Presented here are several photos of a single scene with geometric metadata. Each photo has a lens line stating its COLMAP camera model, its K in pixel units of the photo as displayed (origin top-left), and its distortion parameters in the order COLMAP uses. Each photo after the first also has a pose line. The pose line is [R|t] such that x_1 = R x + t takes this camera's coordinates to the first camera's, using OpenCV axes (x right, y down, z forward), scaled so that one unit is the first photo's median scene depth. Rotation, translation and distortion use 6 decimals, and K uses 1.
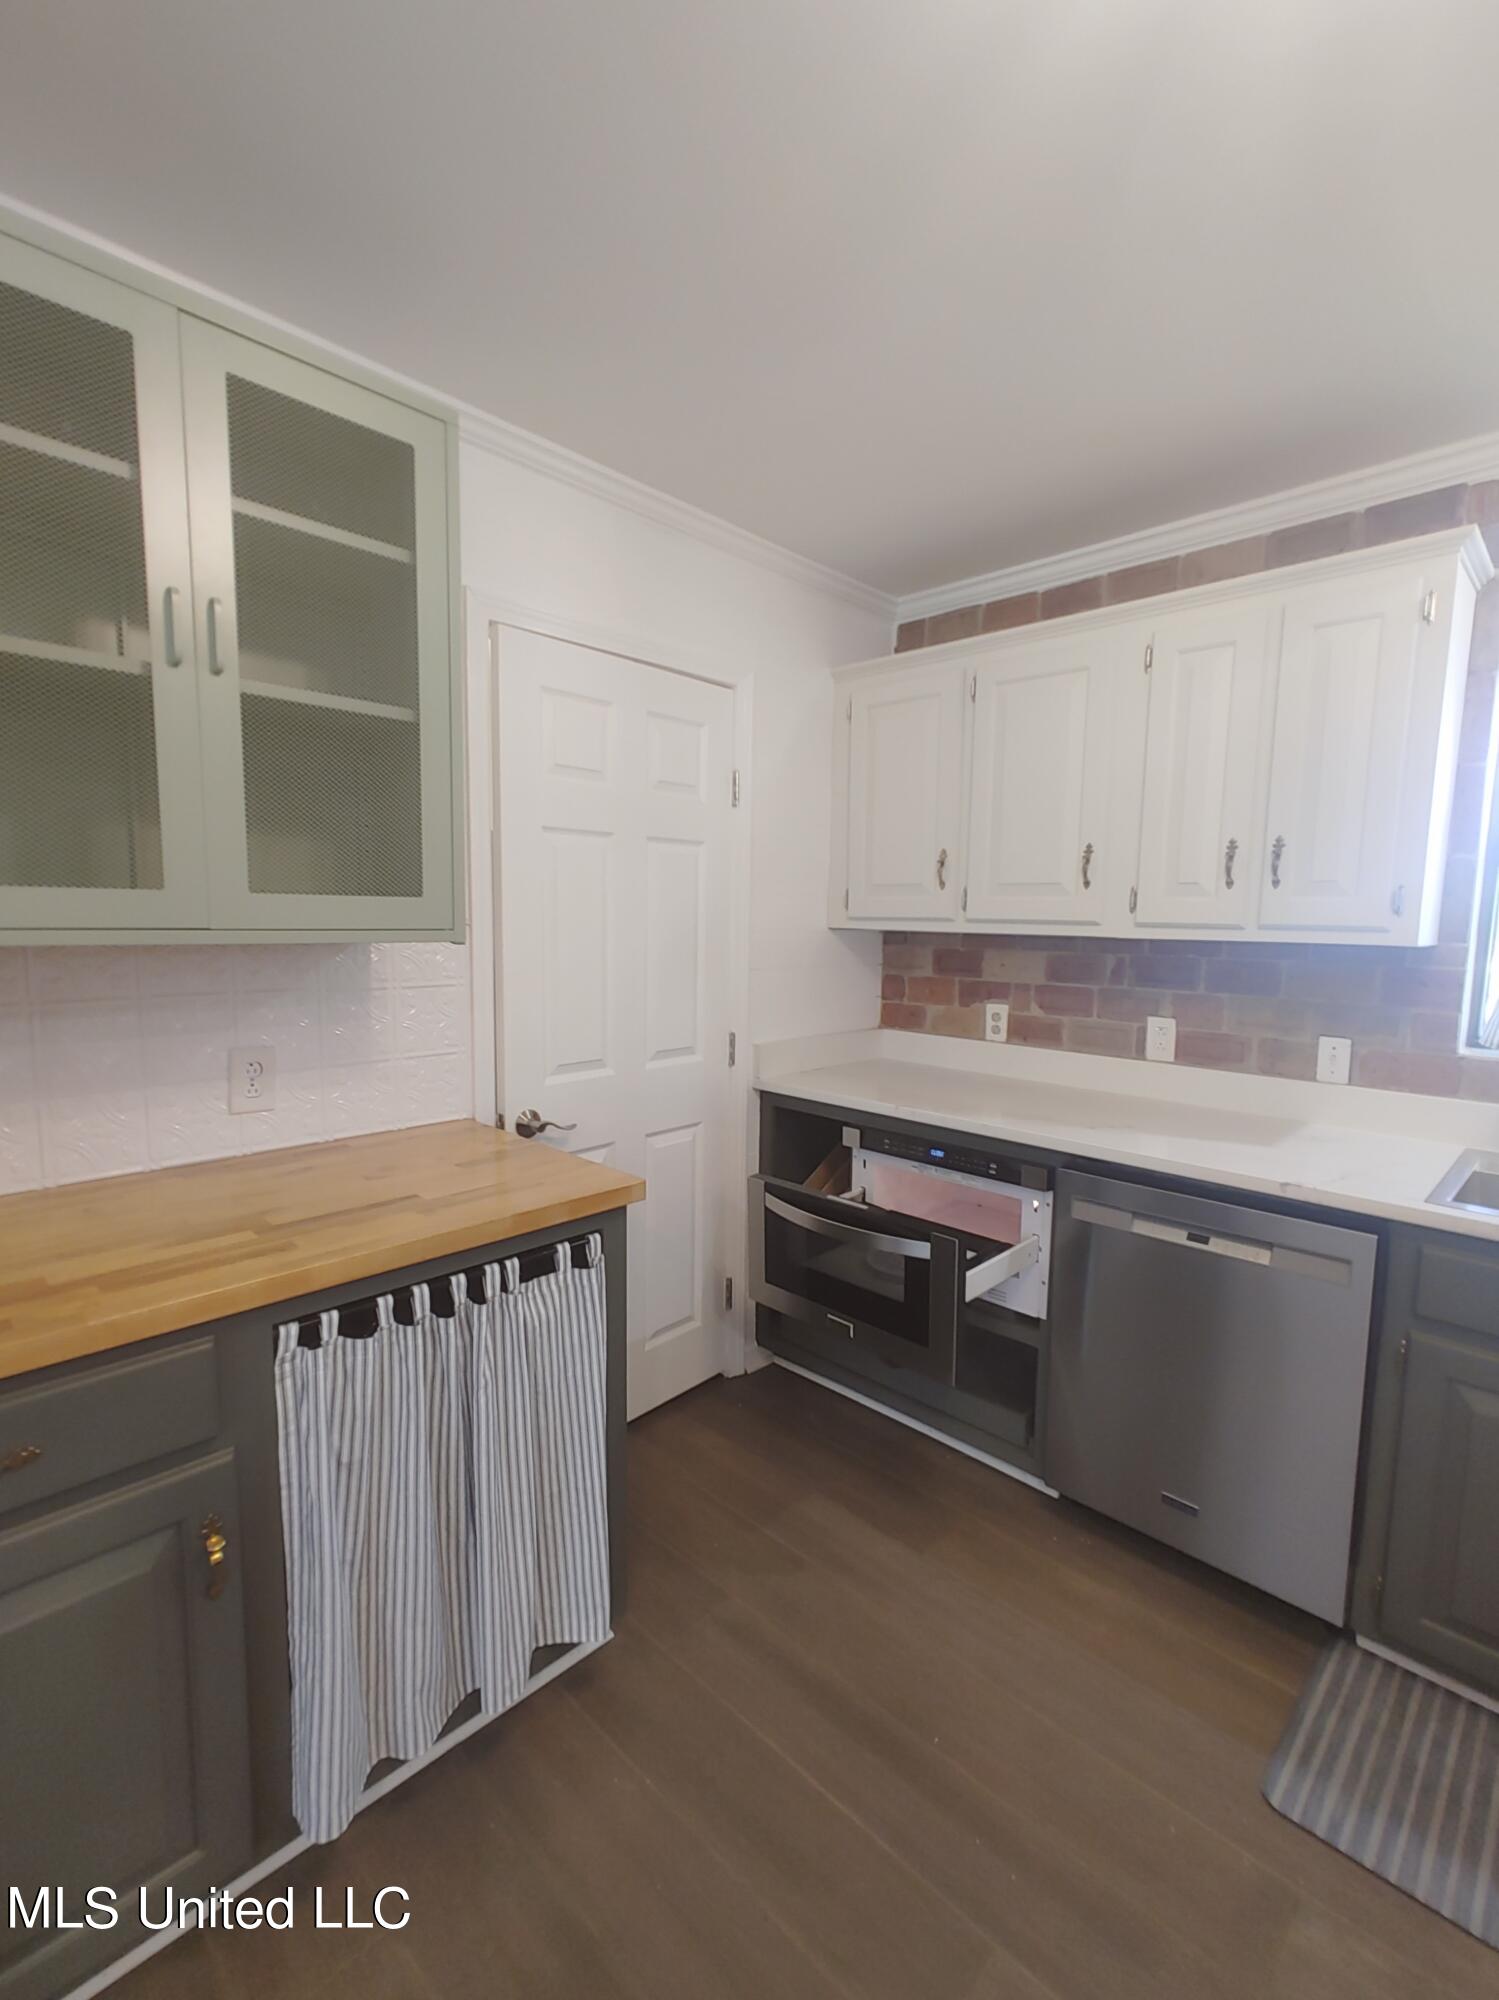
lens RADIAL K [[912.8, 0, 746.2], [0, 912.8, 1011.2], [0, 0, 1]] dist [0.001990, 0.000363]
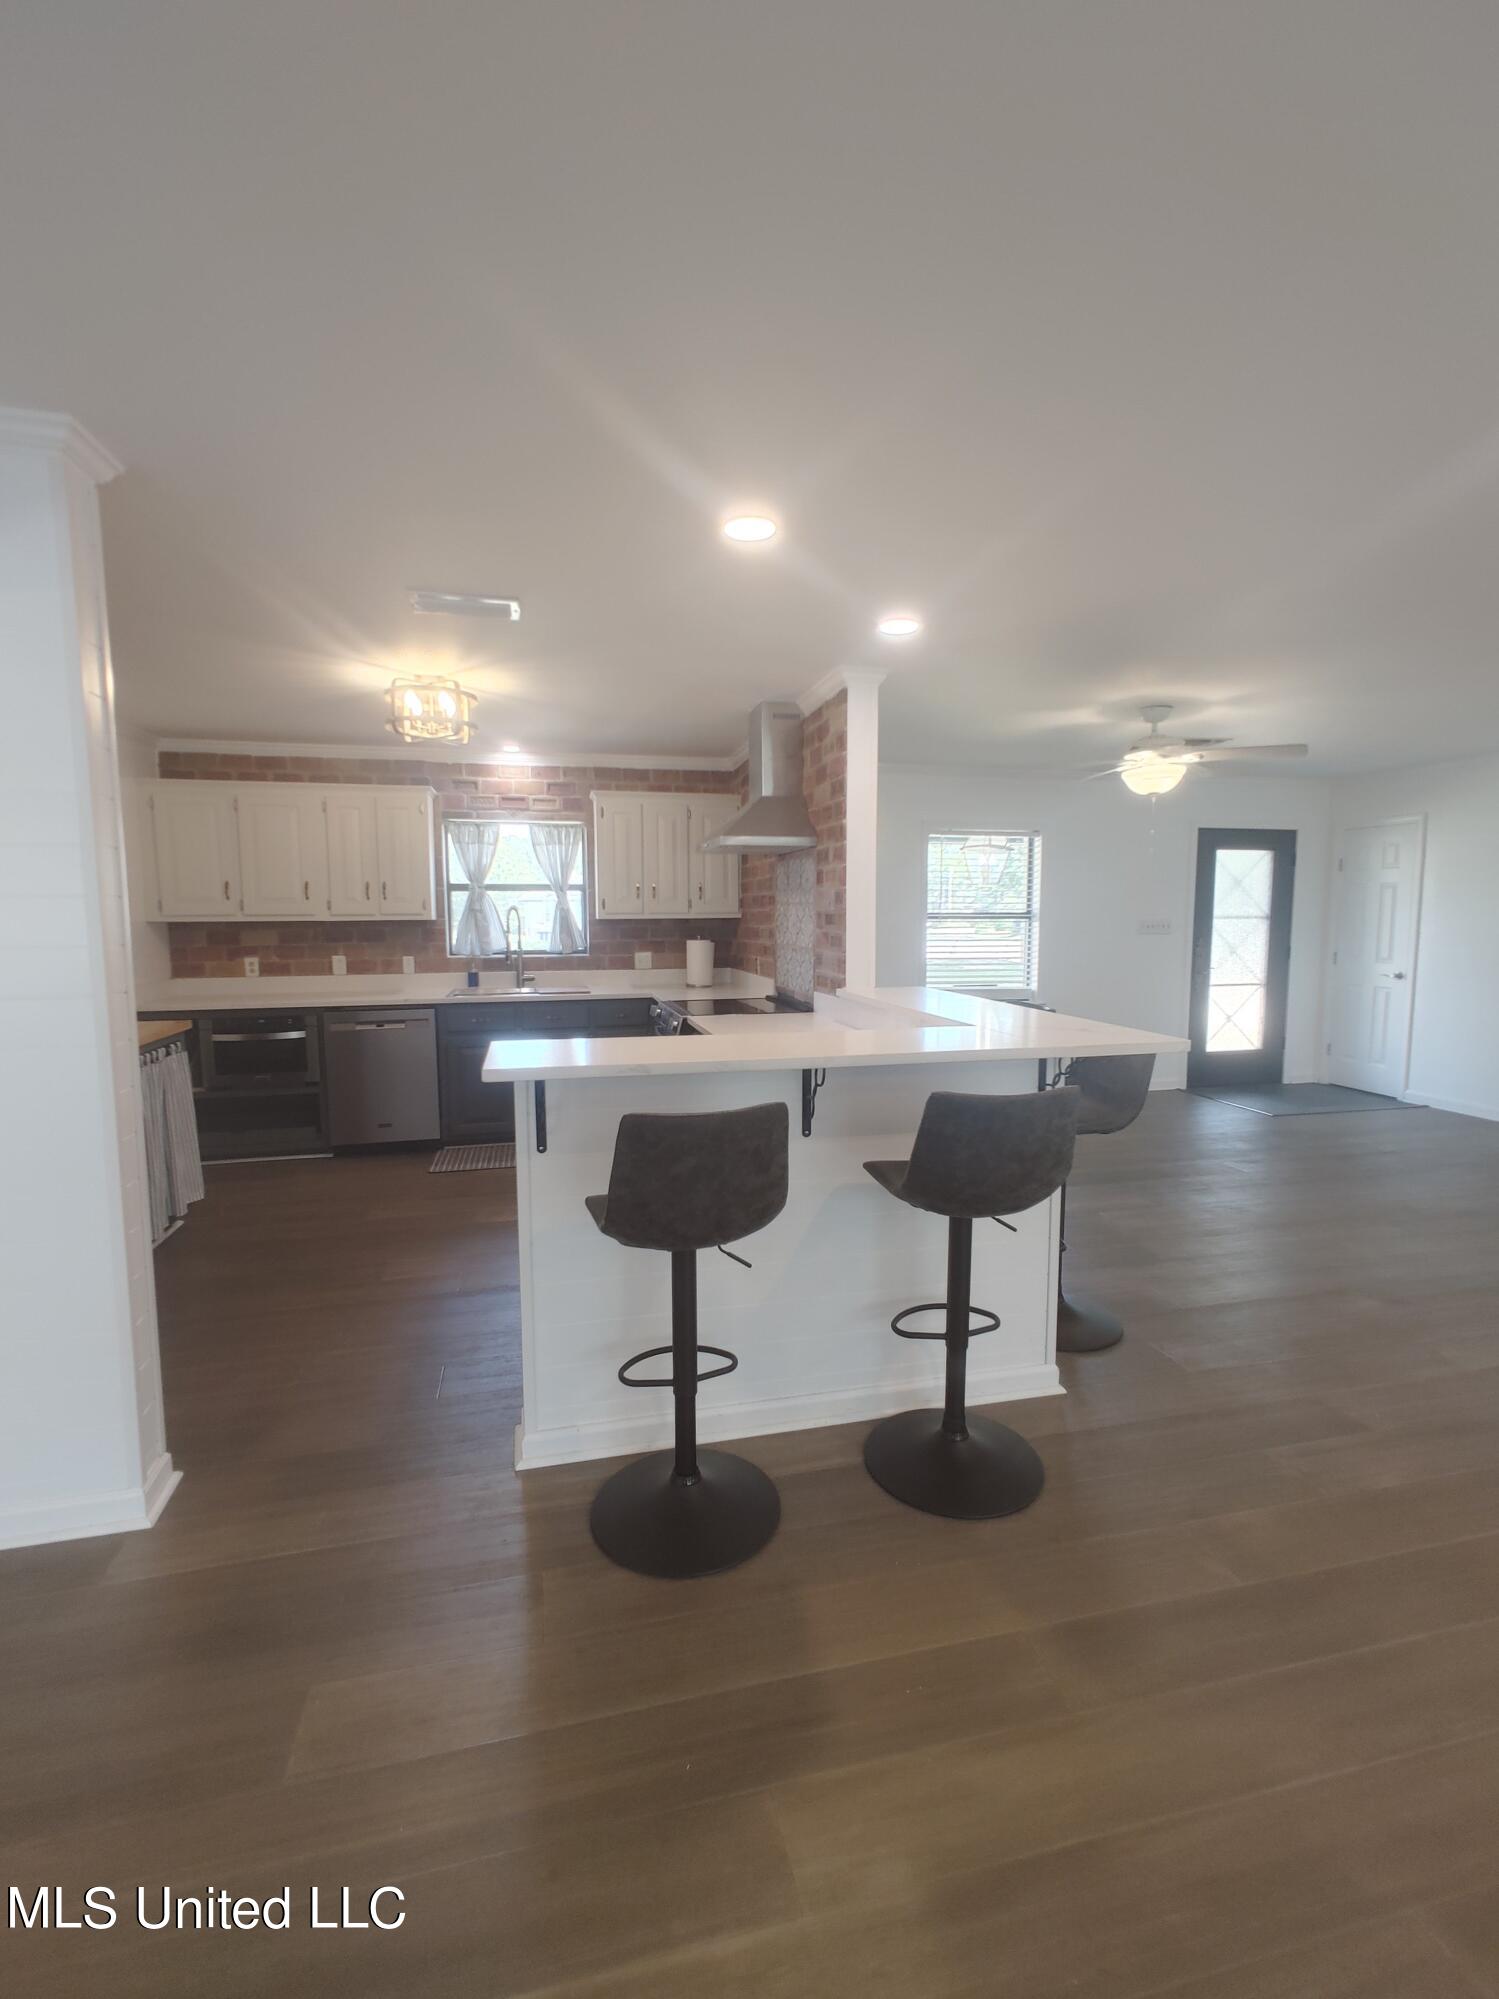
lens RADIAL K [[880.3, 0, 748.5], [0, 880.3, 995.5], [0, 0, 1]] dist [-0.000981, 0.000649]
pose [[0.533741, -0.103808, 0.839252, -0.954125], [0.105759, 0.992839, 0.055545, 0.103127], [-0.839009, 0.059112, 0.540897, -1.165002]]
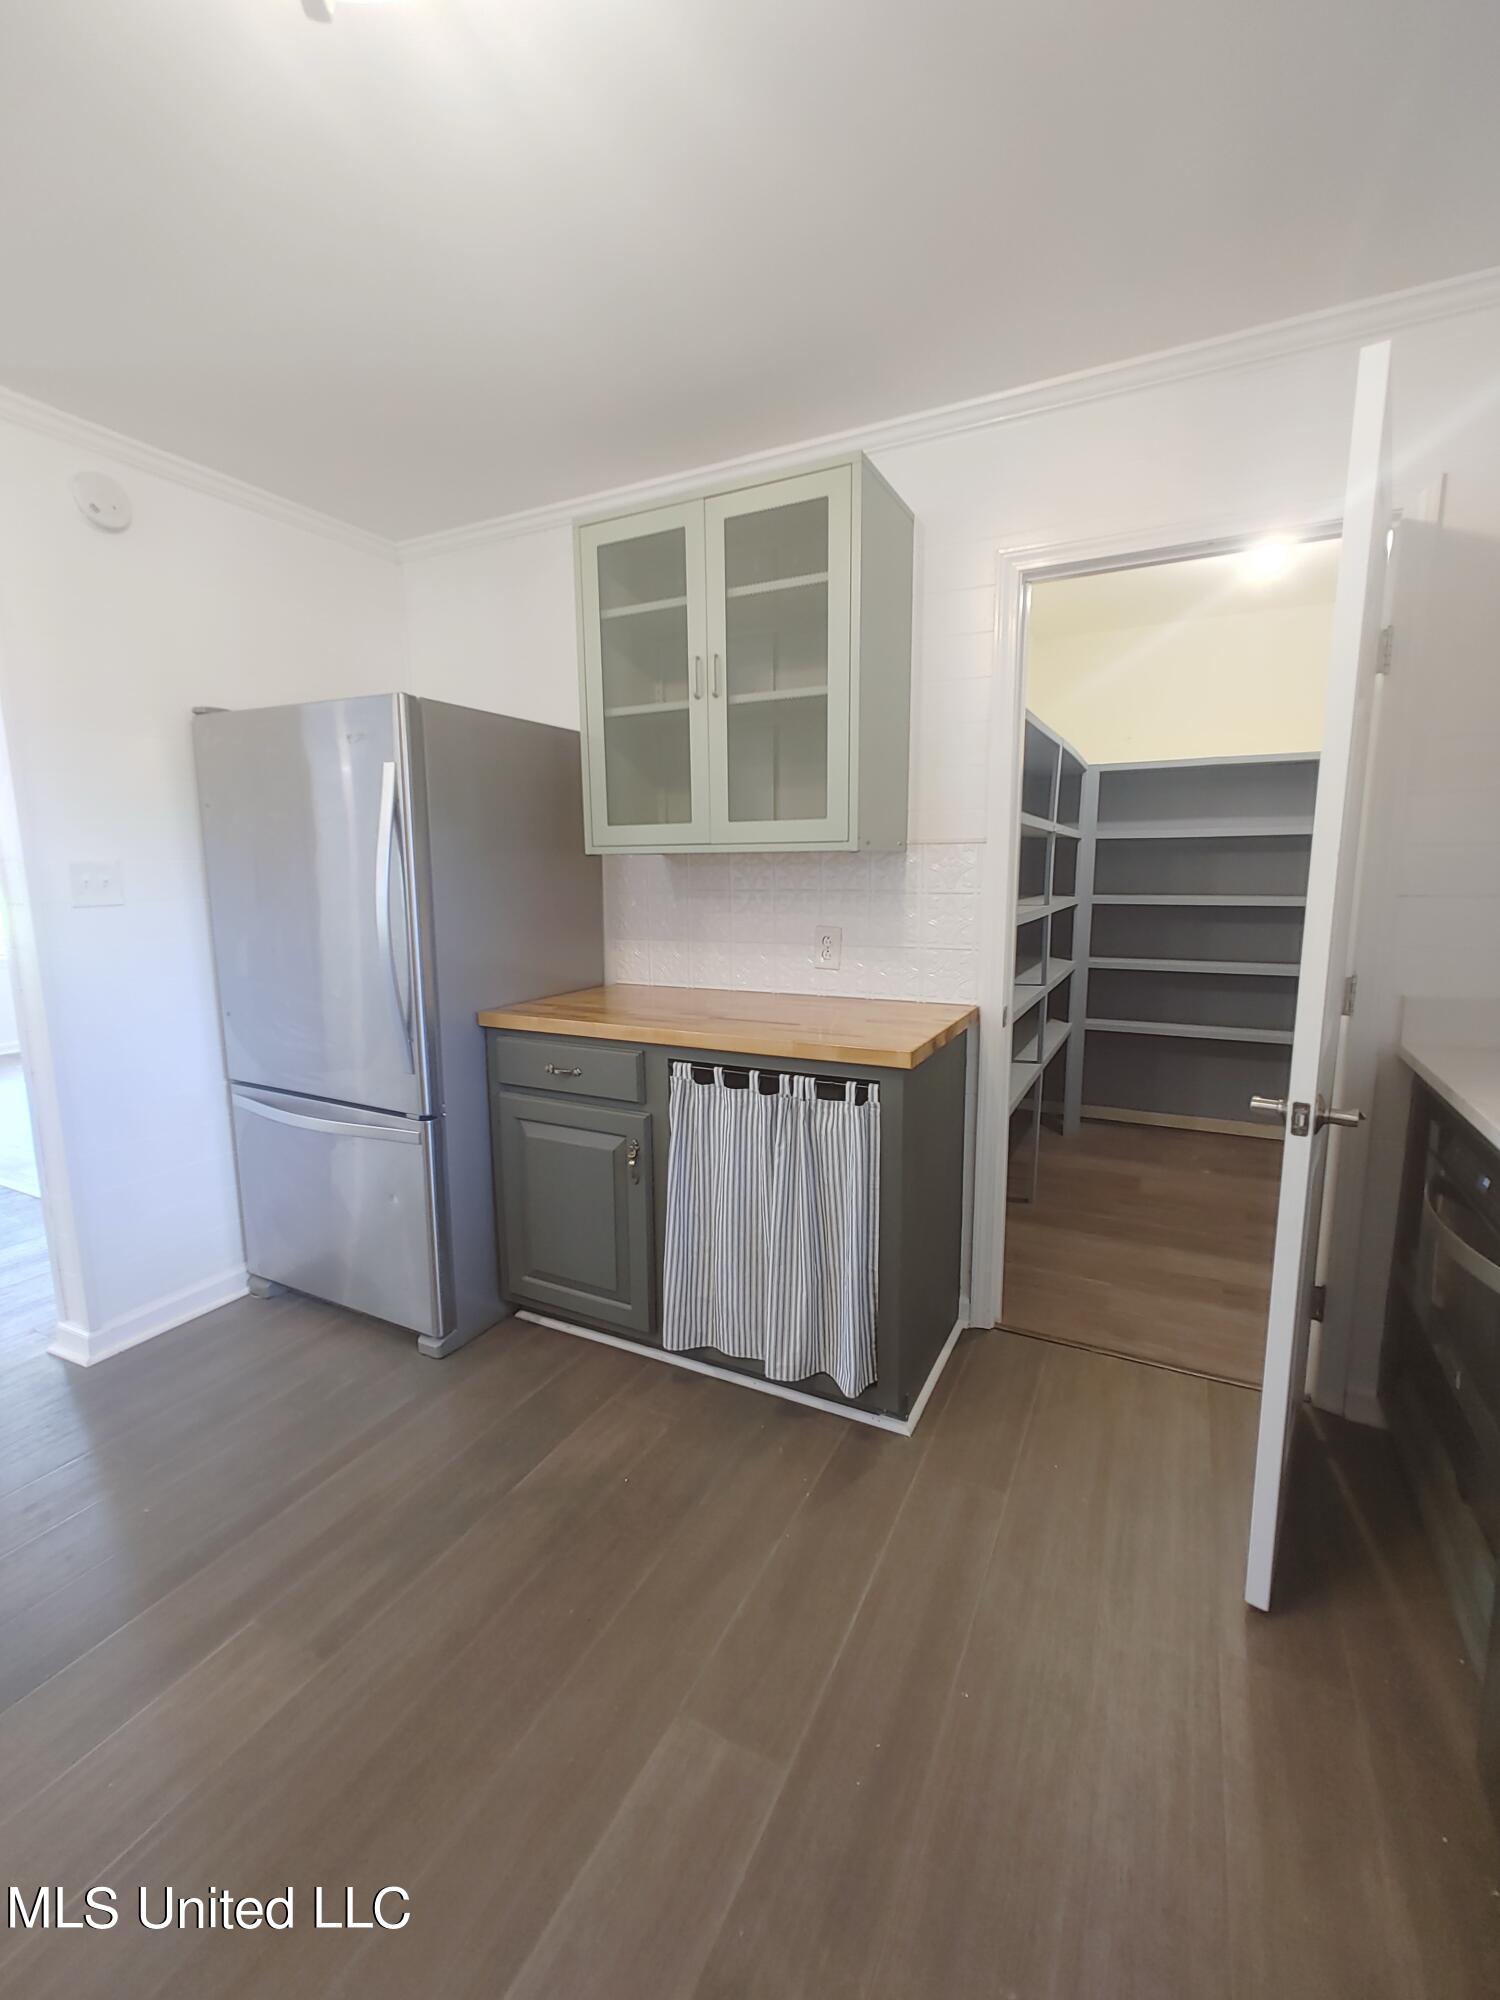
lens RADIAL K [[847.7, 0, 742.6], [0, 847.7, 999.0], [0, 0, 1]] dist [0.001076, 0.000228]
pose [[0.284329, 0.126709, -0.950317, 0.602597], [-0.089089, 0.990431, 0.105403, 0.017278], [0.954579, 0.054693, 0.292896, 0.339737]]
